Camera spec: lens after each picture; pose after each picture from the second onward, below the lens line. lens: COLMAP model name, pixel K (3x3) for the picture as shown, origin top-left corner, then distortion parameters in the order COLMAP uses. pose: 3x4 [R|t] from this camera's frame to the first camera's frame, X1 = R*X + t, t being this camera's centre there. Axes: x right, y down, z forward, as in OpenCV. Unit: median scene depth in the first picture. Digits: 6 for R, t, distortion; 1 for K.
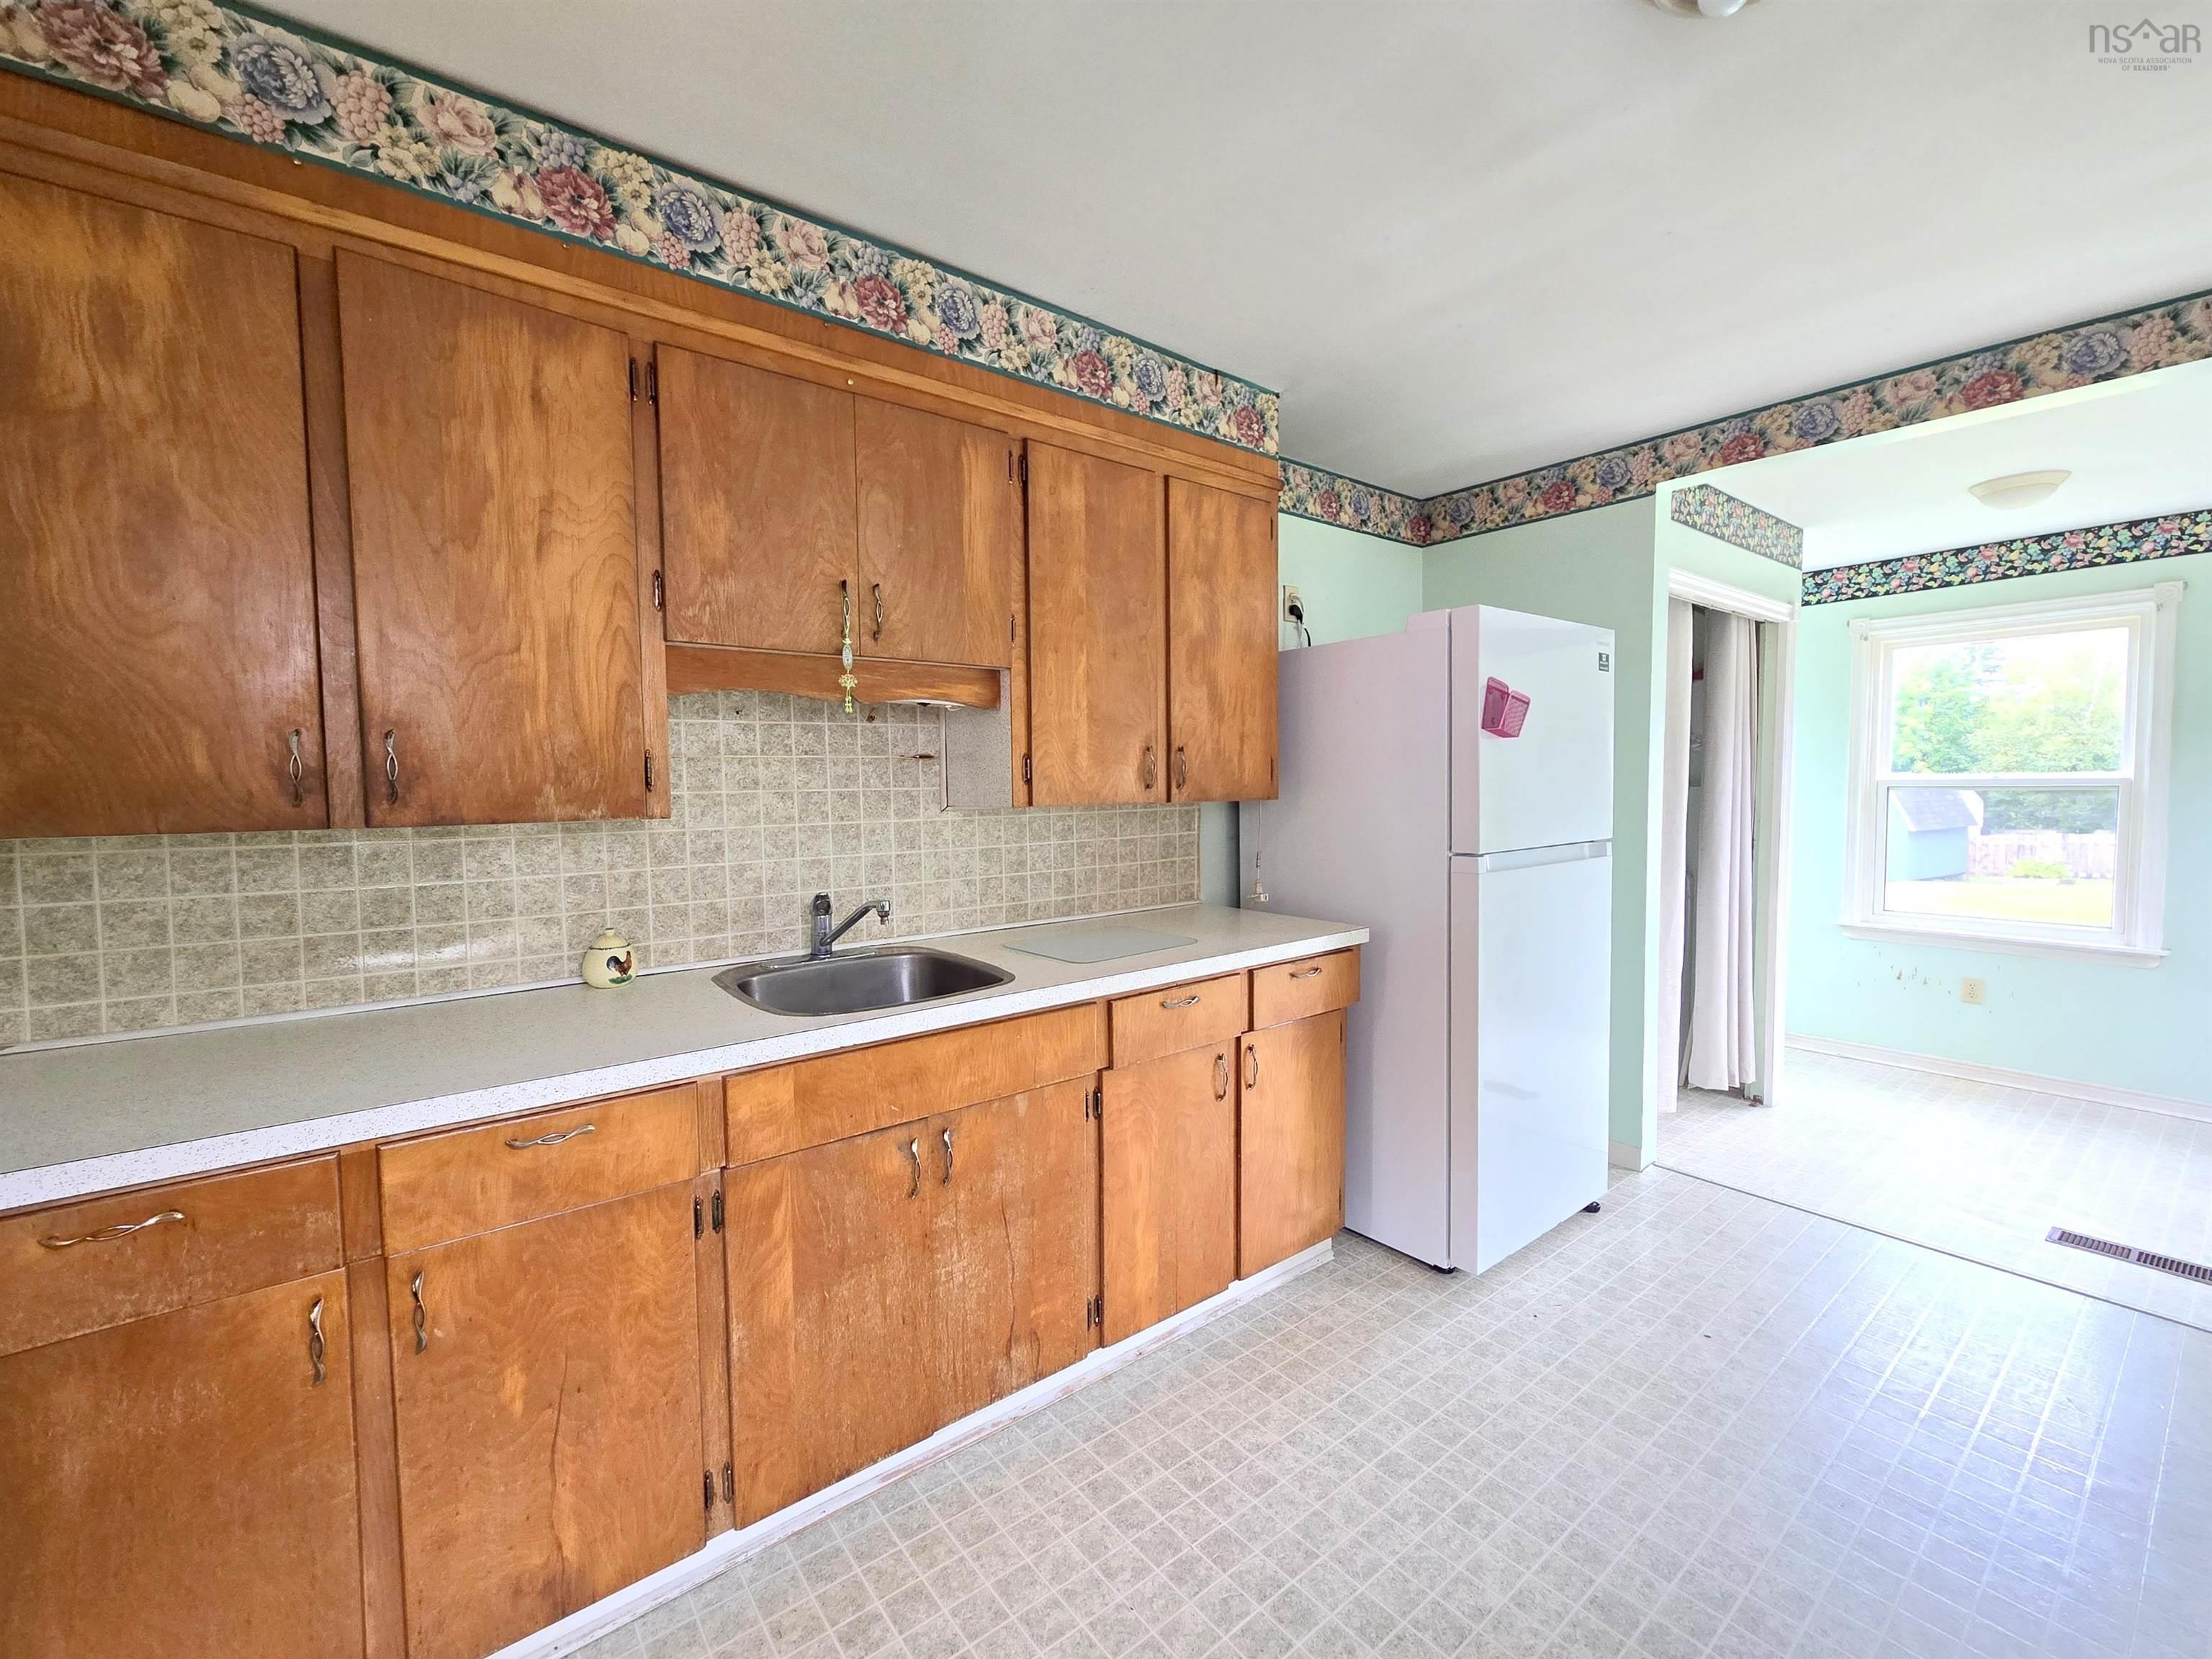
lens RADIAL K [[924.3, 0, 1094.9], [0, 924.3, 830.8], [0, 0, 1]] dist [0.000423, -0.000044]
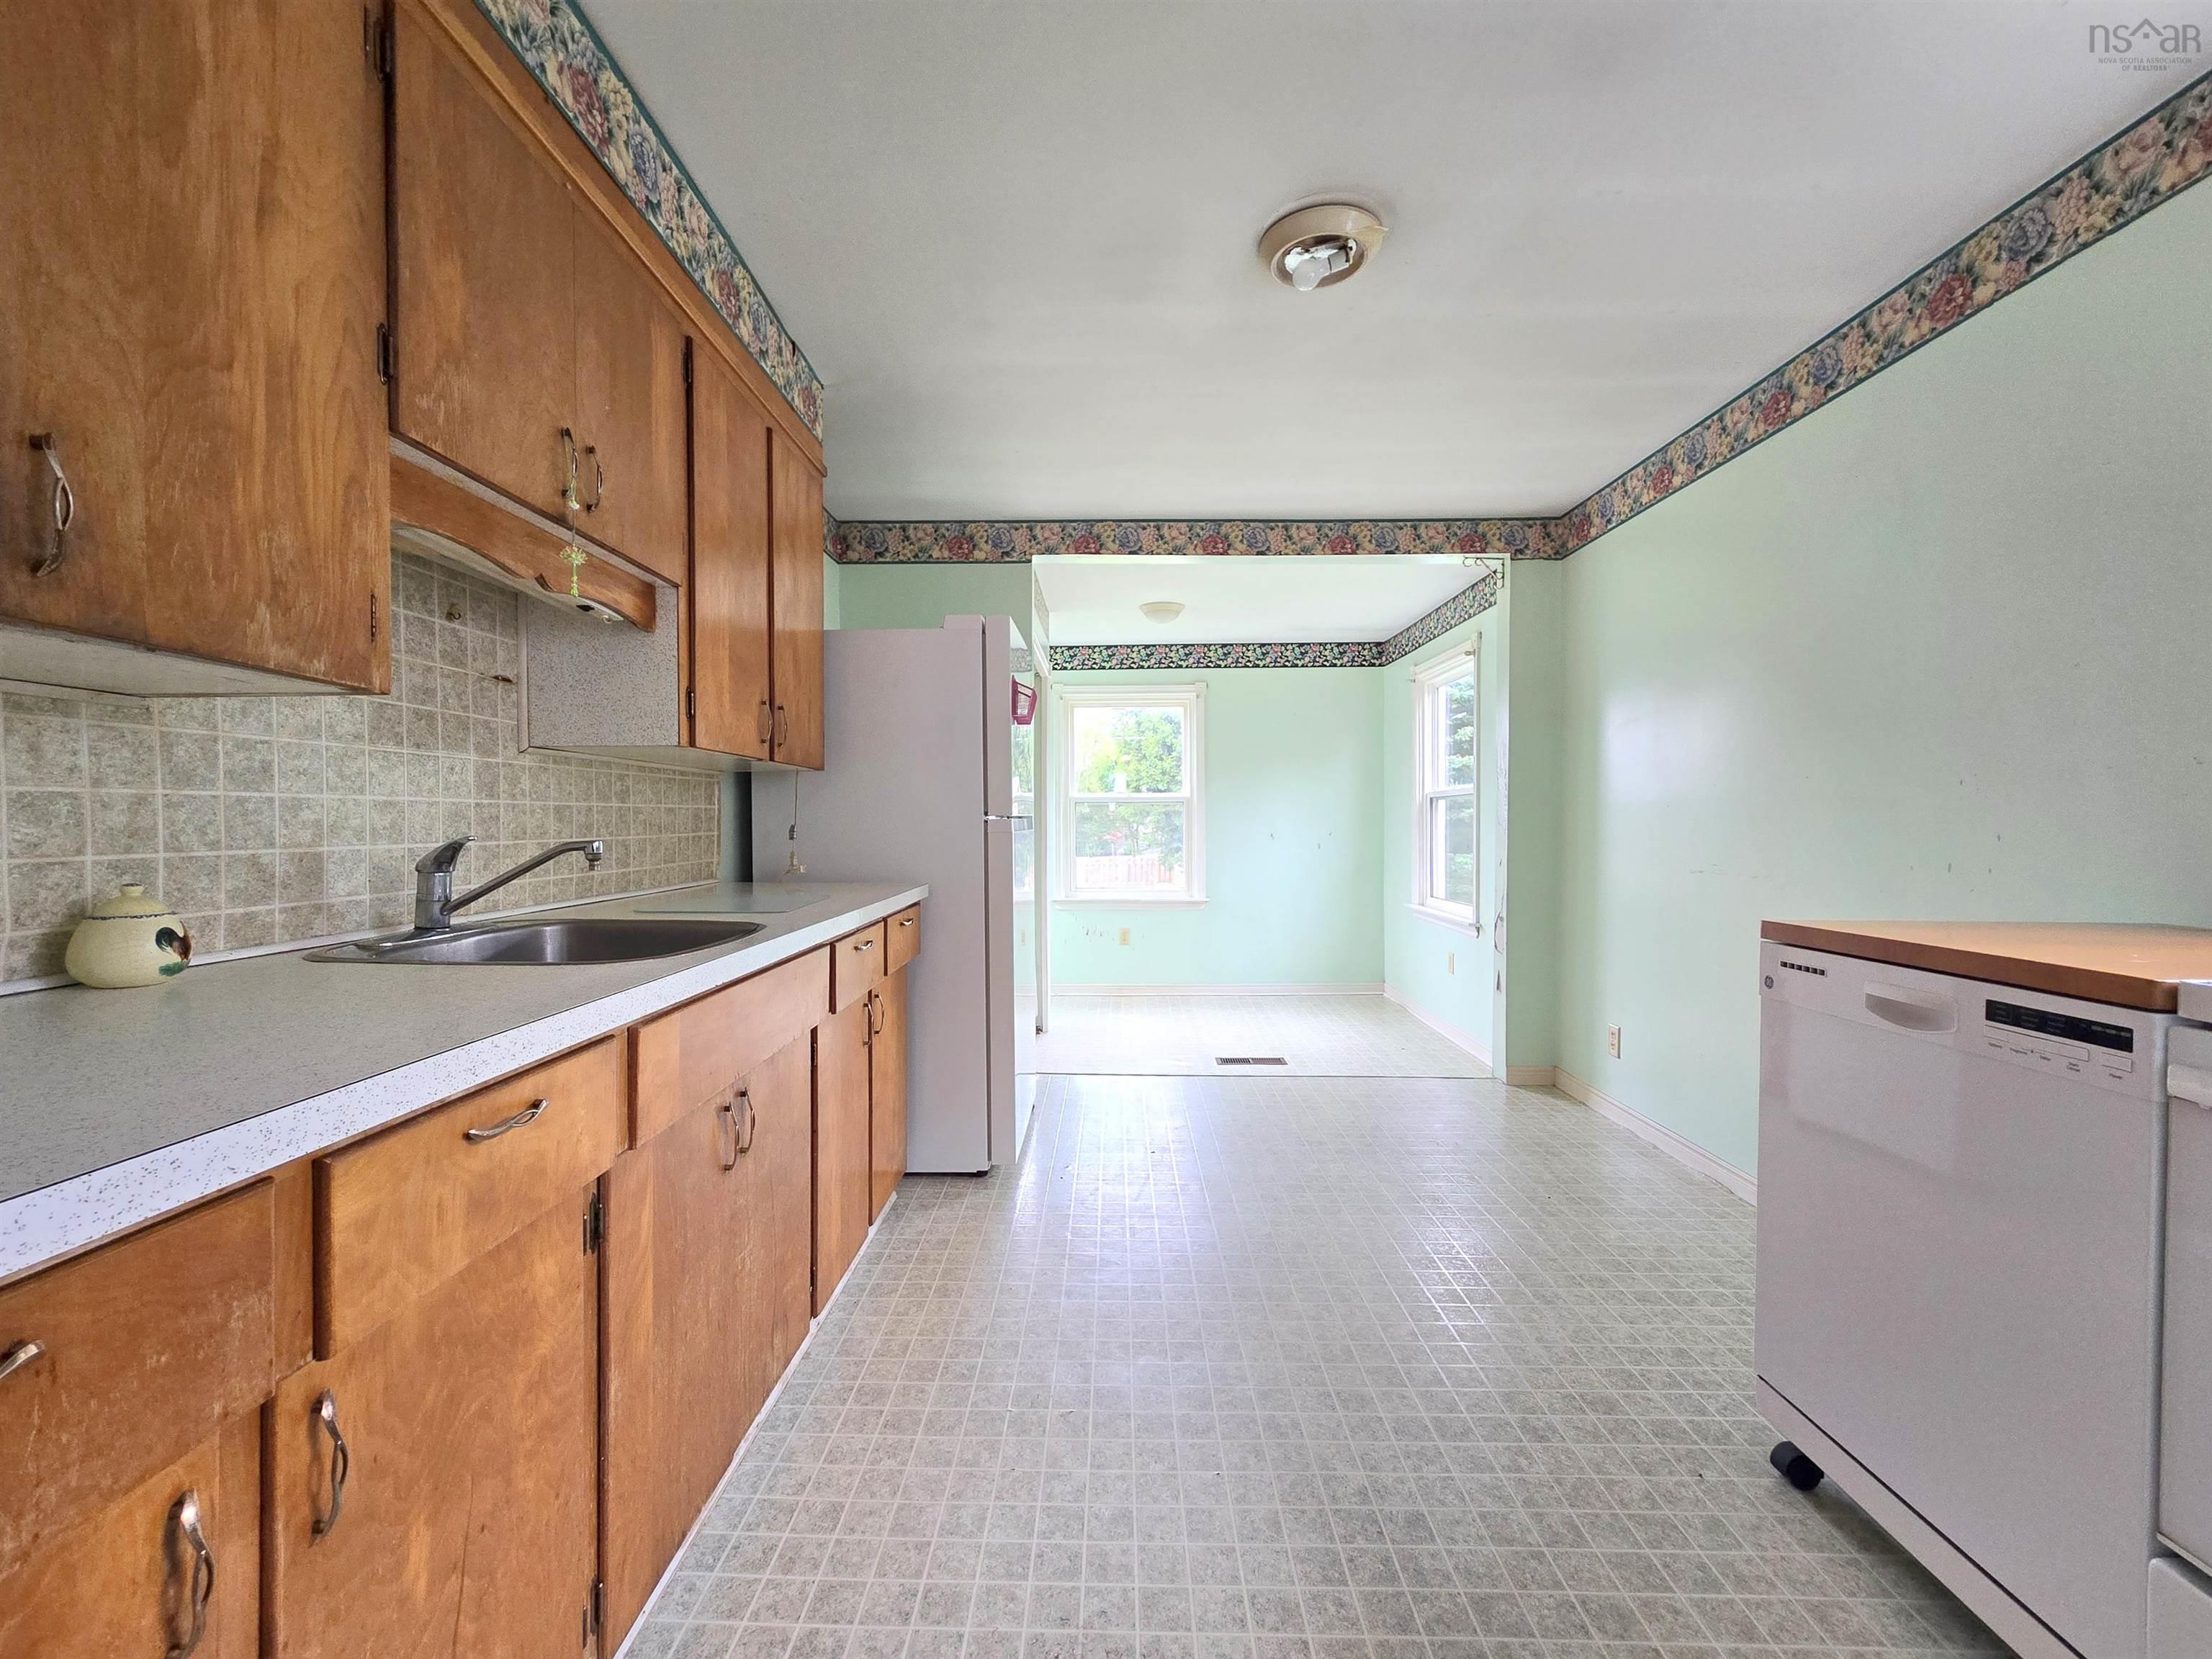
lens RADIAL K [[924.3, 0, 1094.9], [0, 924.3, 830.8], [0, 0, 1]] dist [0.000423, -0.000044]
pose [[0.630733, 0.003047, 0.775994, -0.541551], [0.036834, 0.998748, -0.033860, 0.103887], [-0.775125, 0.049940, 0.629831, 0.157171]]
